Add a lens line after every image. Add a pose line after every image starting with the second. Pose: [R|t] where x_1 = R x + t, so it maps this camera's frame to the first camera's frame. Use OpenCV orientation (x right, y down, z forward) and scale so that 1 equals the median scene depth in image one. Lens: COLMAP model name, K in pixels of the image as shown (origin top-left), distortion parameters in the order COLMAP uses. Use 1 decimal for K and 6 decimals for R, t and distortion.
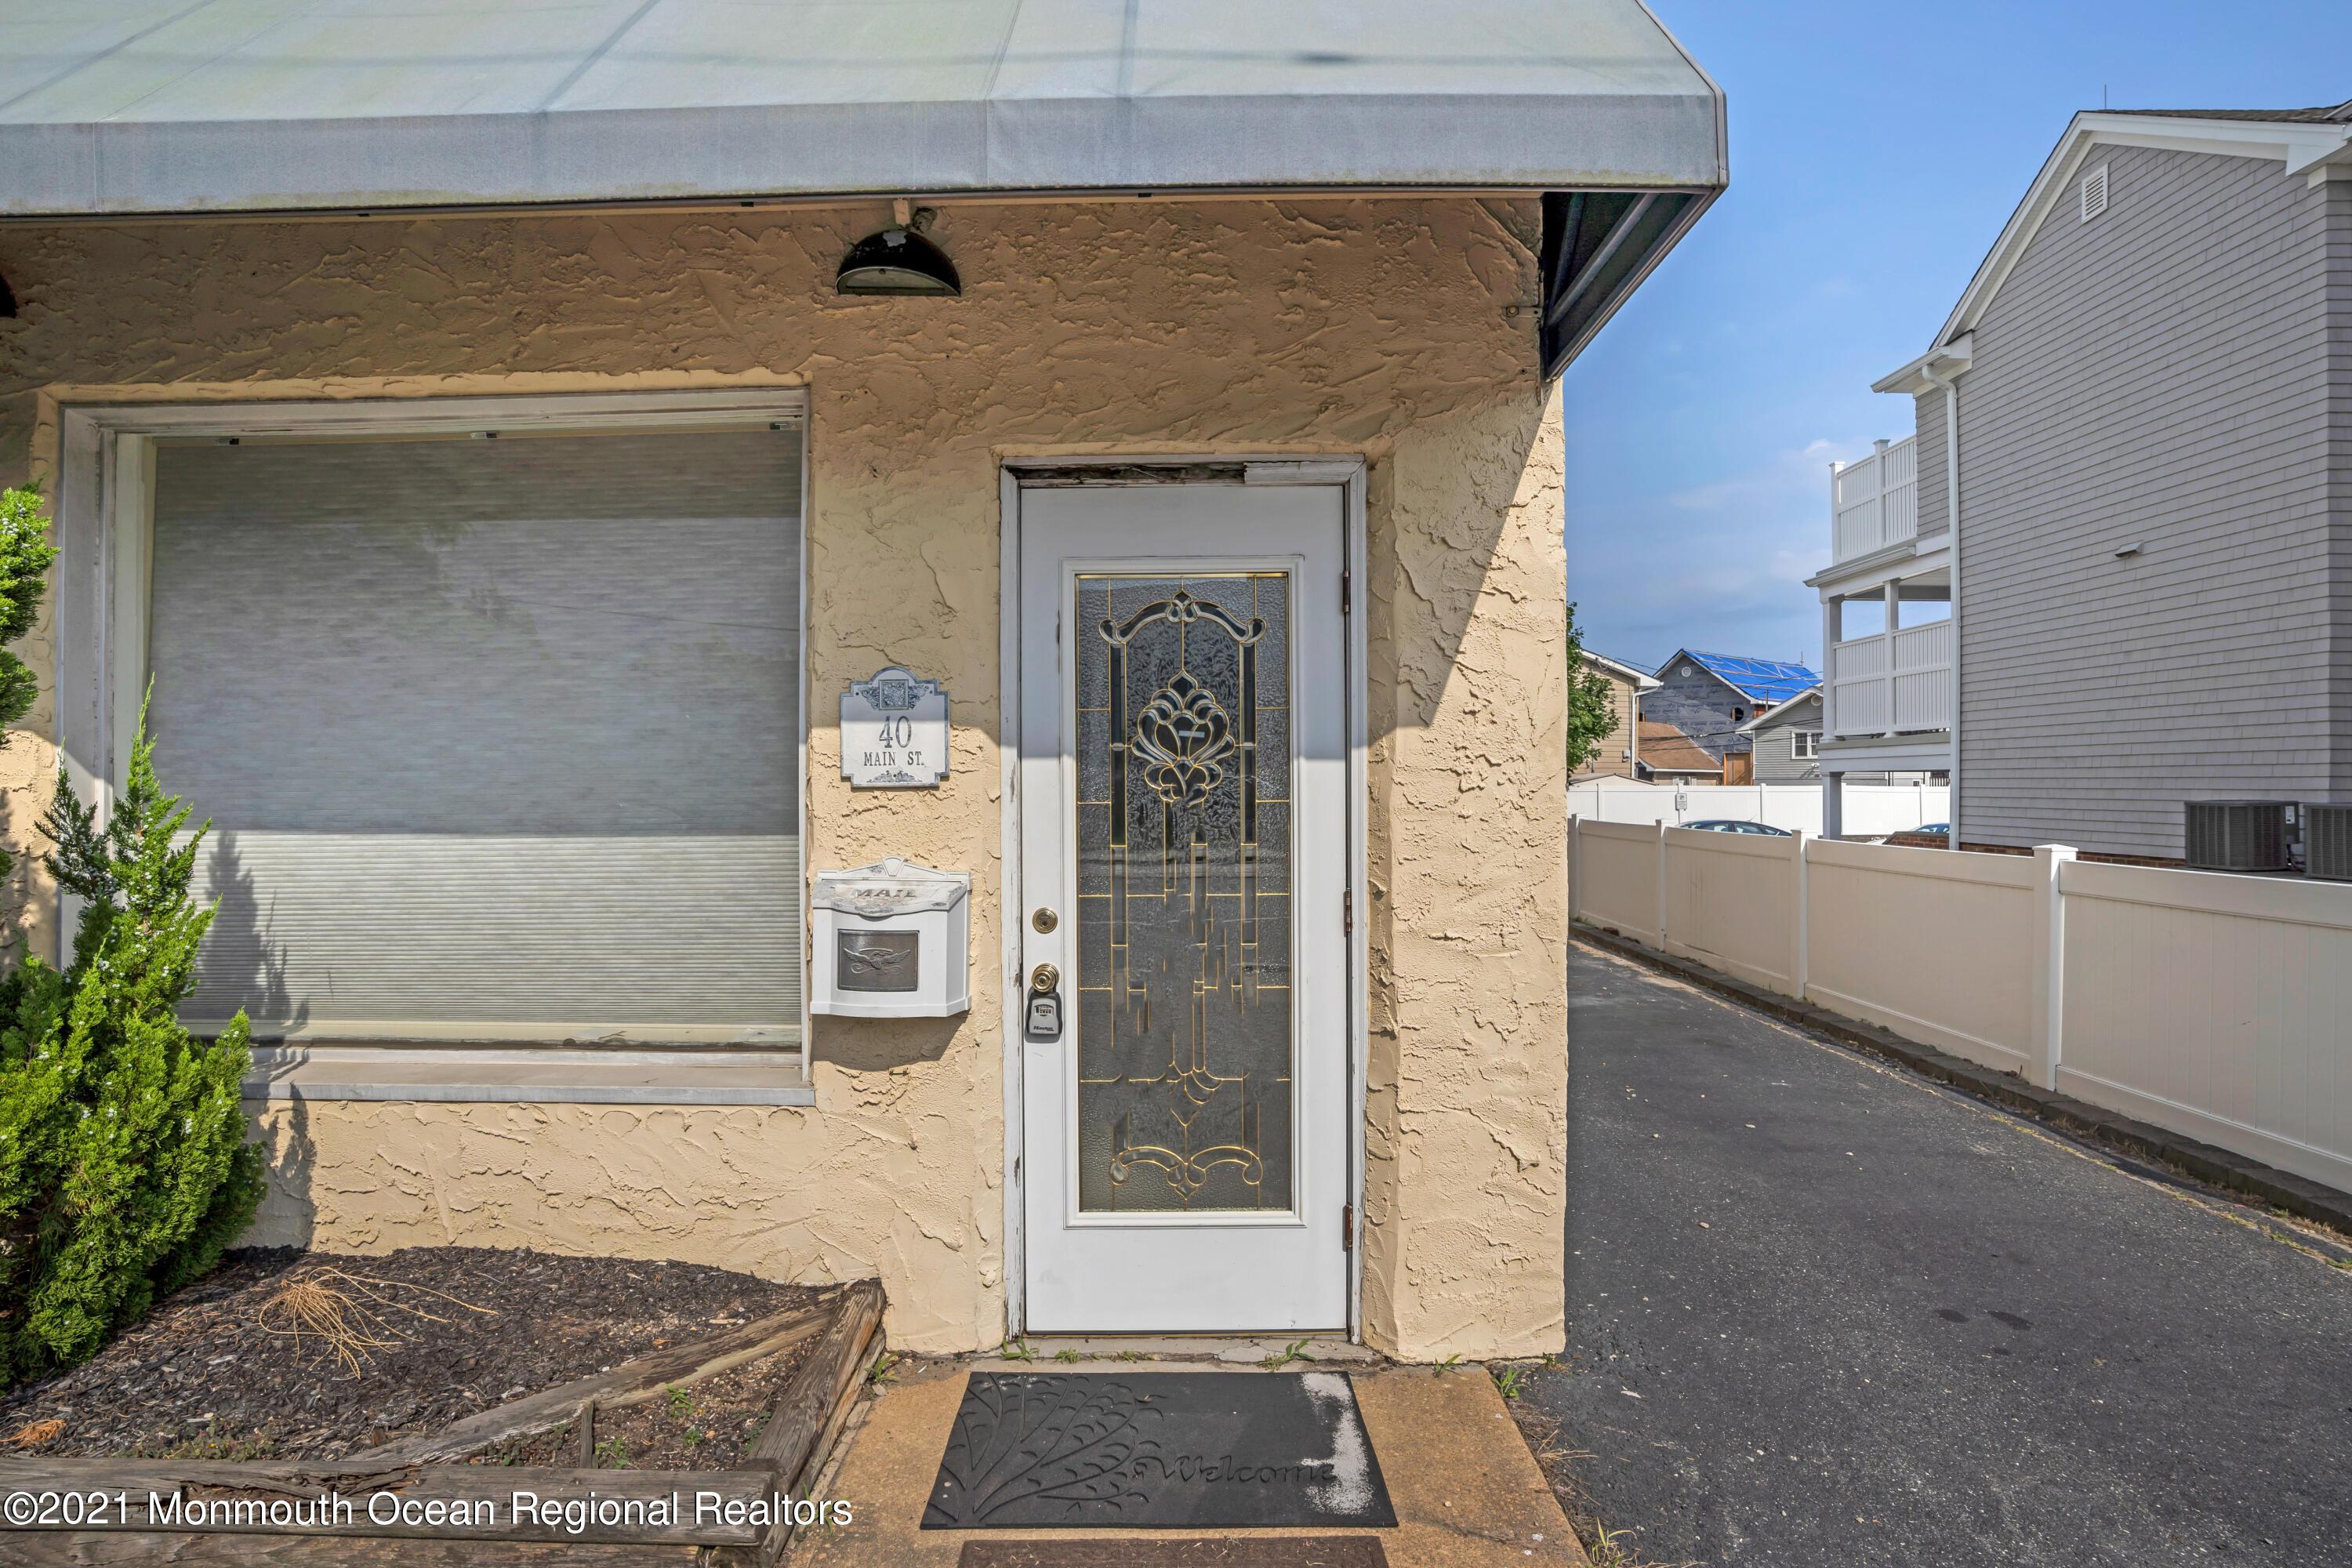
lens RADIAL K [[1121.6, 0, 1175.2], [0, 1121.6, 794.6], [0, 0, 1]] dist [-0.026986, 0.000463]
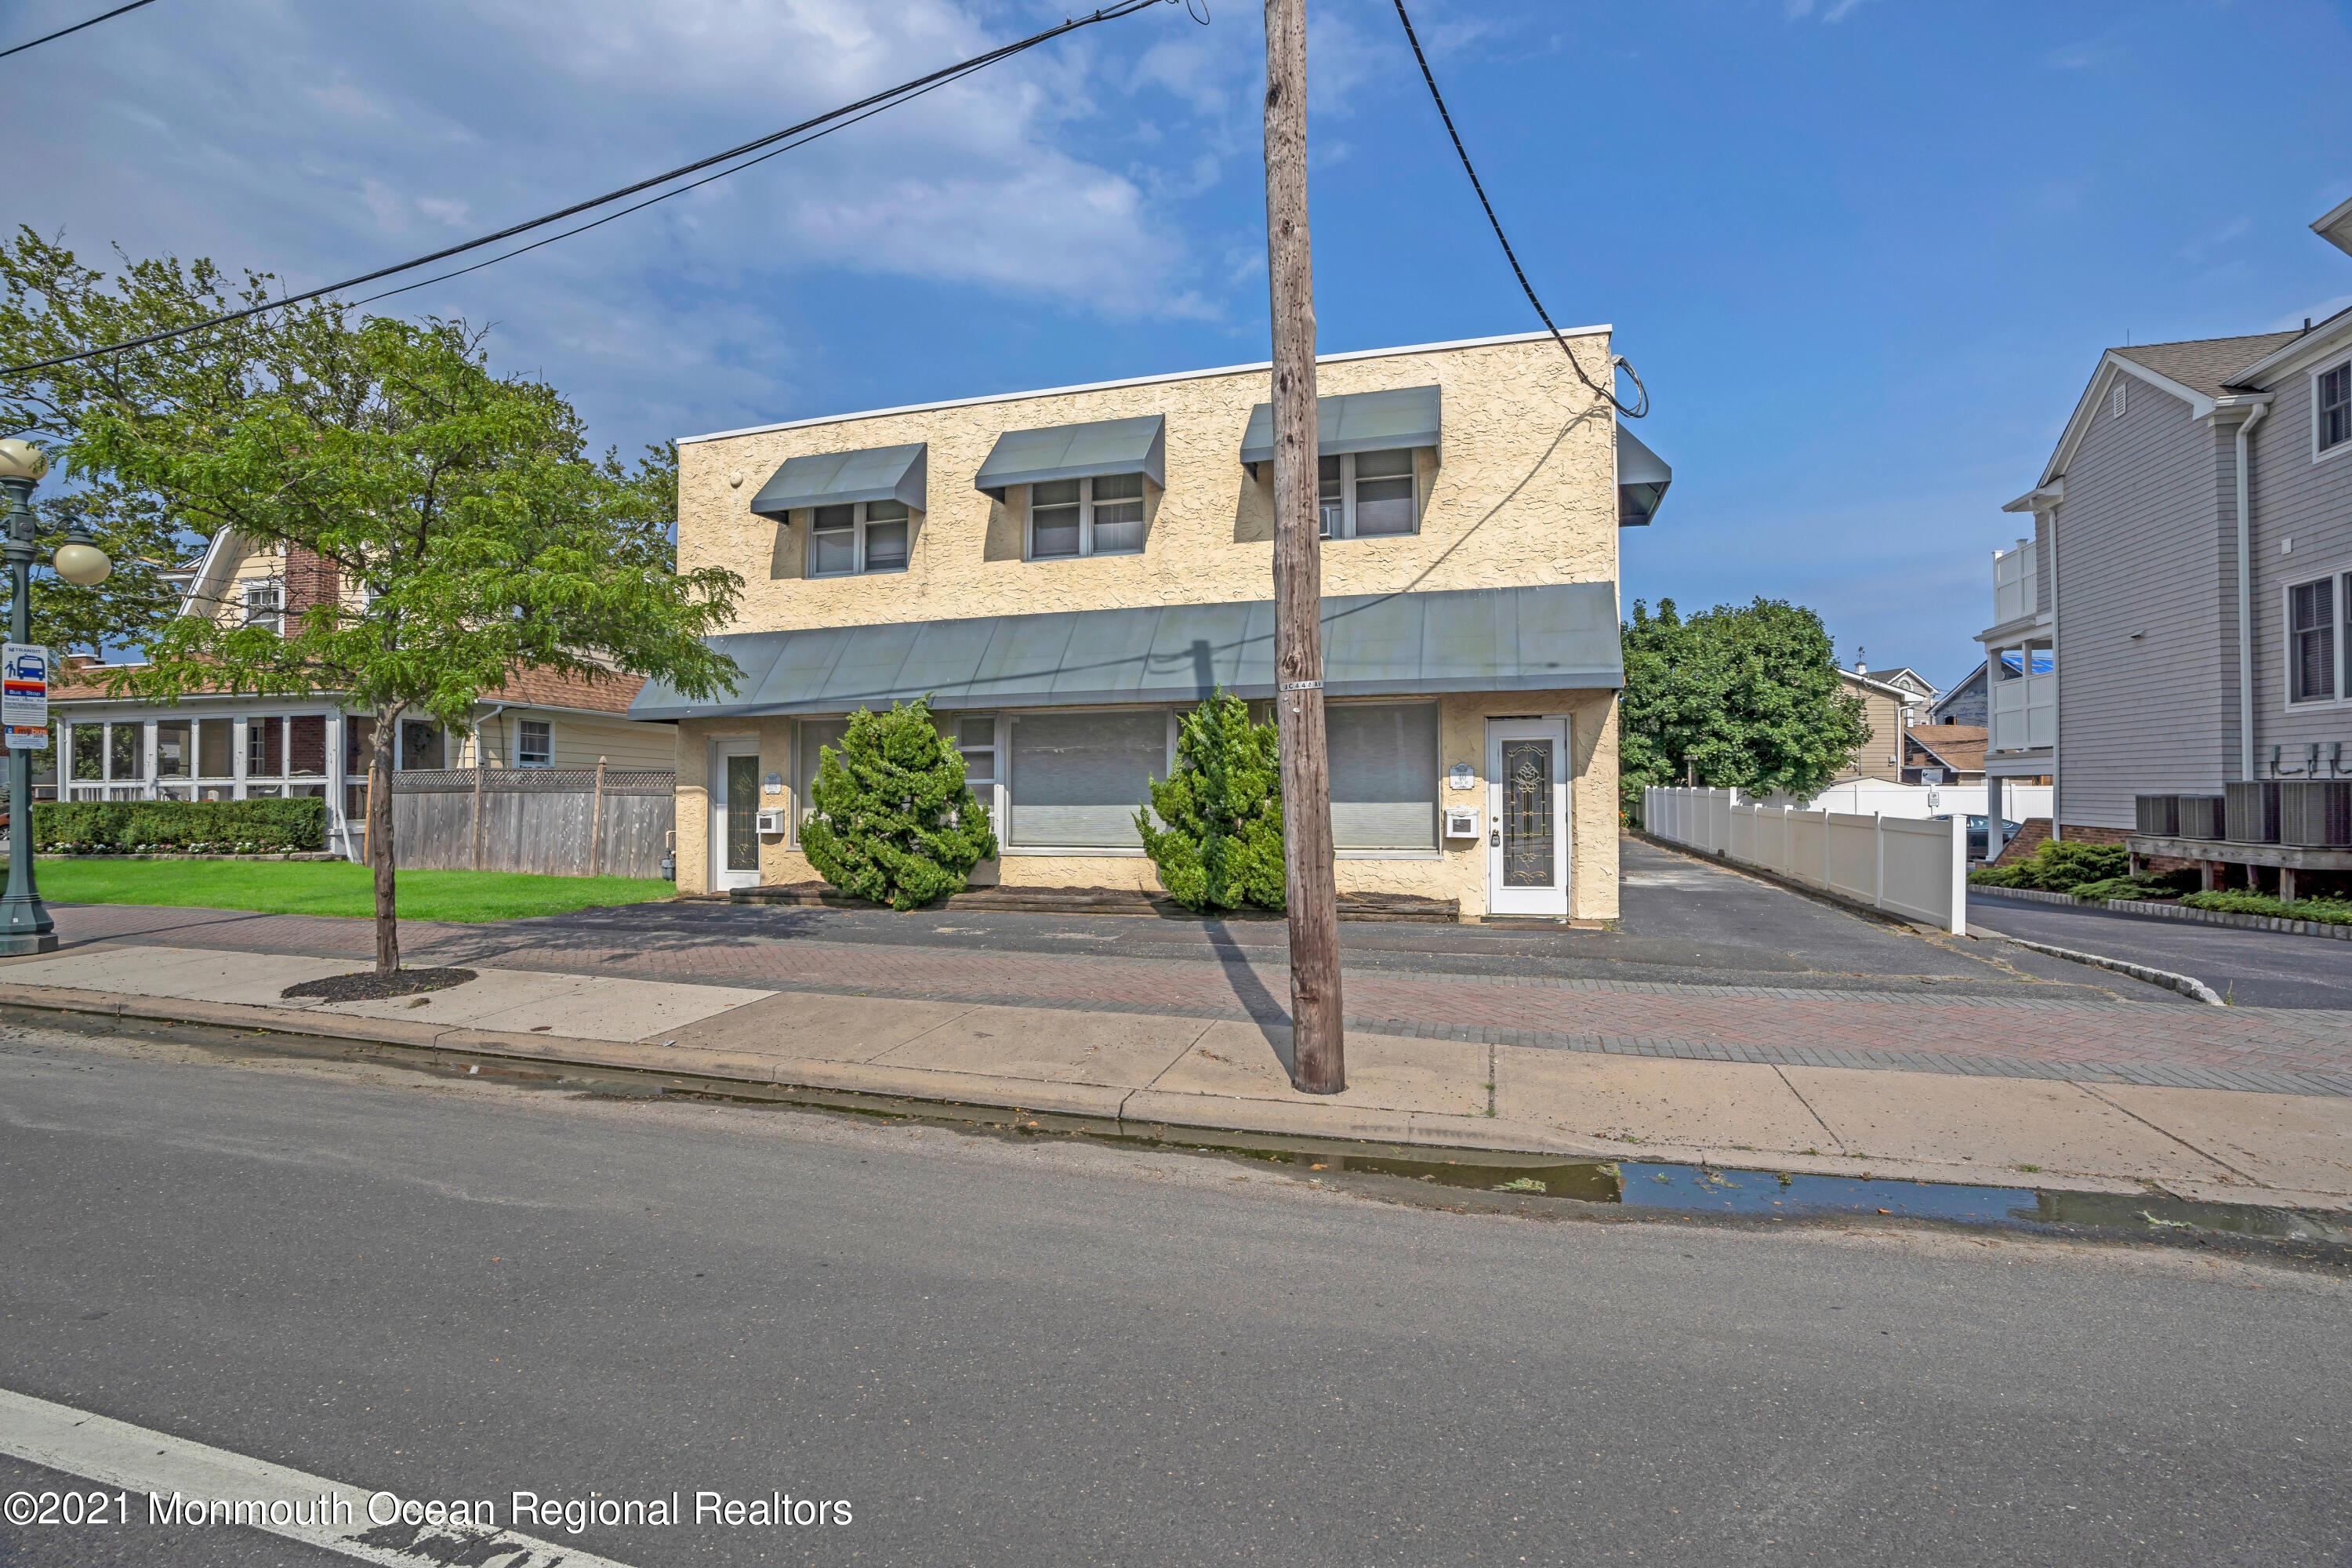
lens RADIAL K [[1094.2, 0, 1182.1], [0, 1094.2, 792.8], [0, 0, 1]] dist [-0.037630, 0.003621]
pose [[0.963369, -0.003948, -0.268150, -0.151679], [0.002935, 0.999987, -0.004179, 0.021445], [0.268163, 0.003239, 0.963368, -3.479047]]
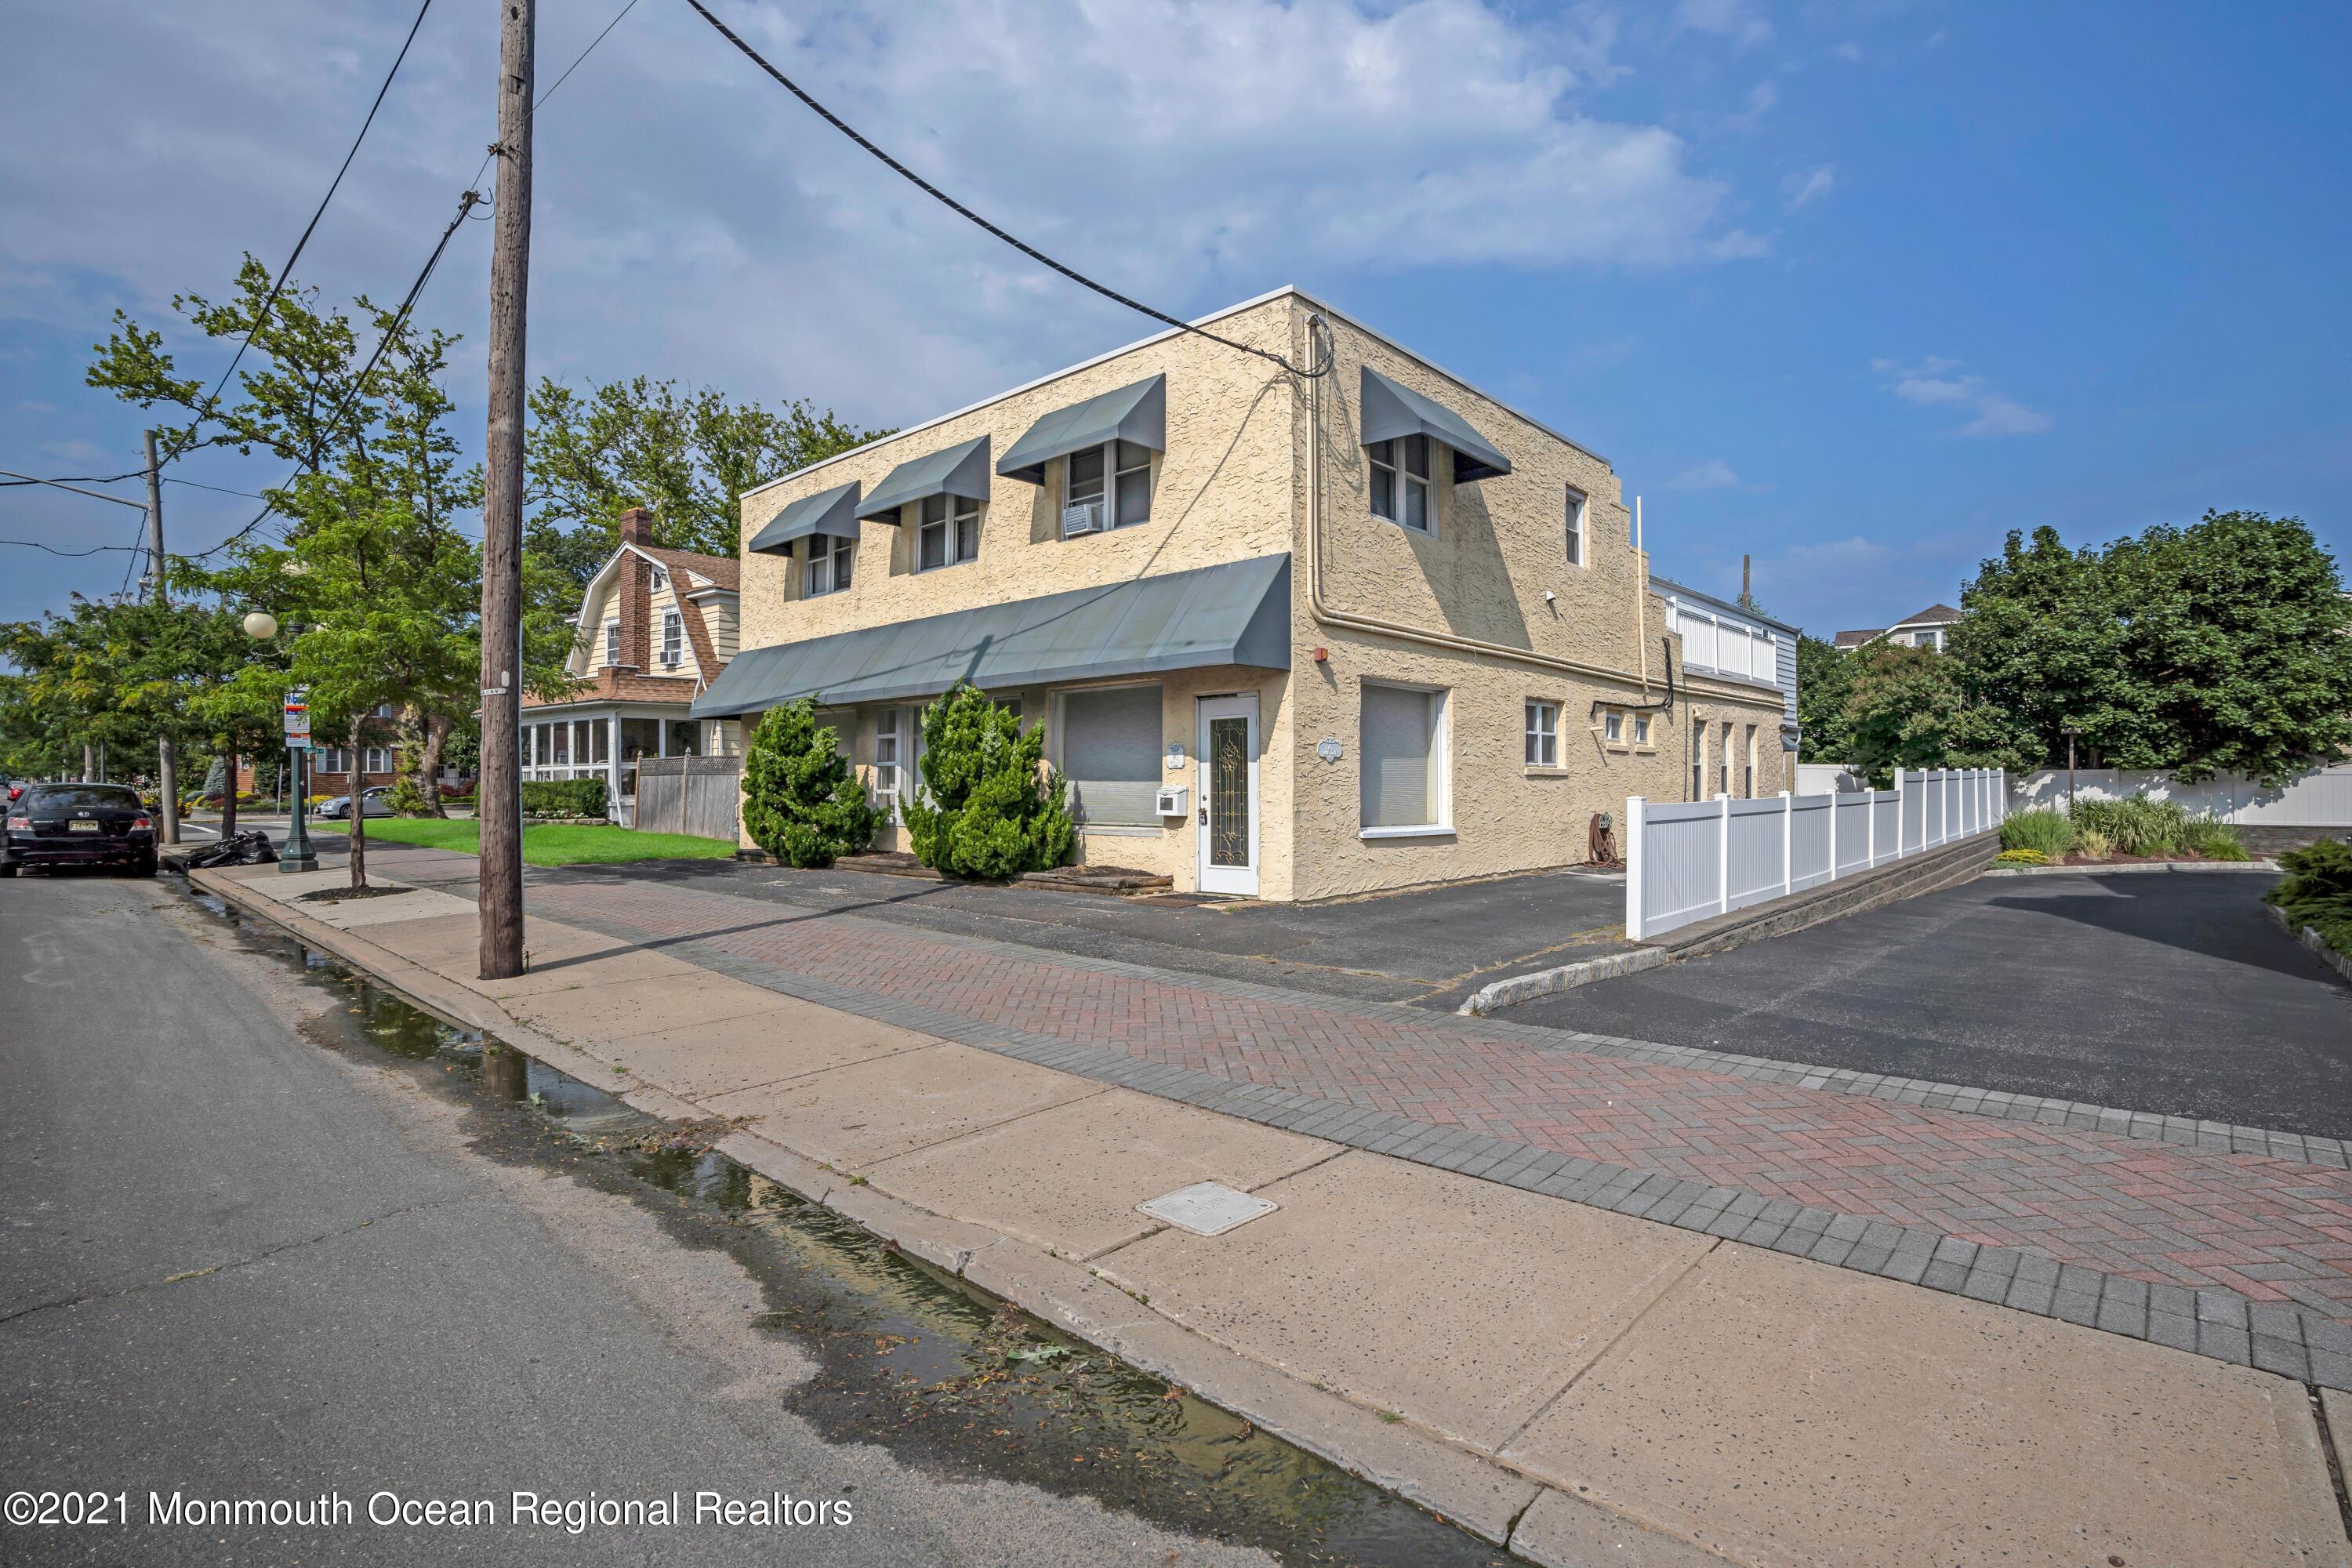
lens RADIAL K [[1121.6, 0, 1164.4], [0, 1121.6, 787.7], [0, 0, 1]] dist [-0.026986, 0.000463]
pose [[0.744632, 0.002067, -0.667472, 2.740032], [-0.000395, 0.999996, 0.002657, 0.057785], [0.667475, -0.001715, 0.744631, -2.424510]]
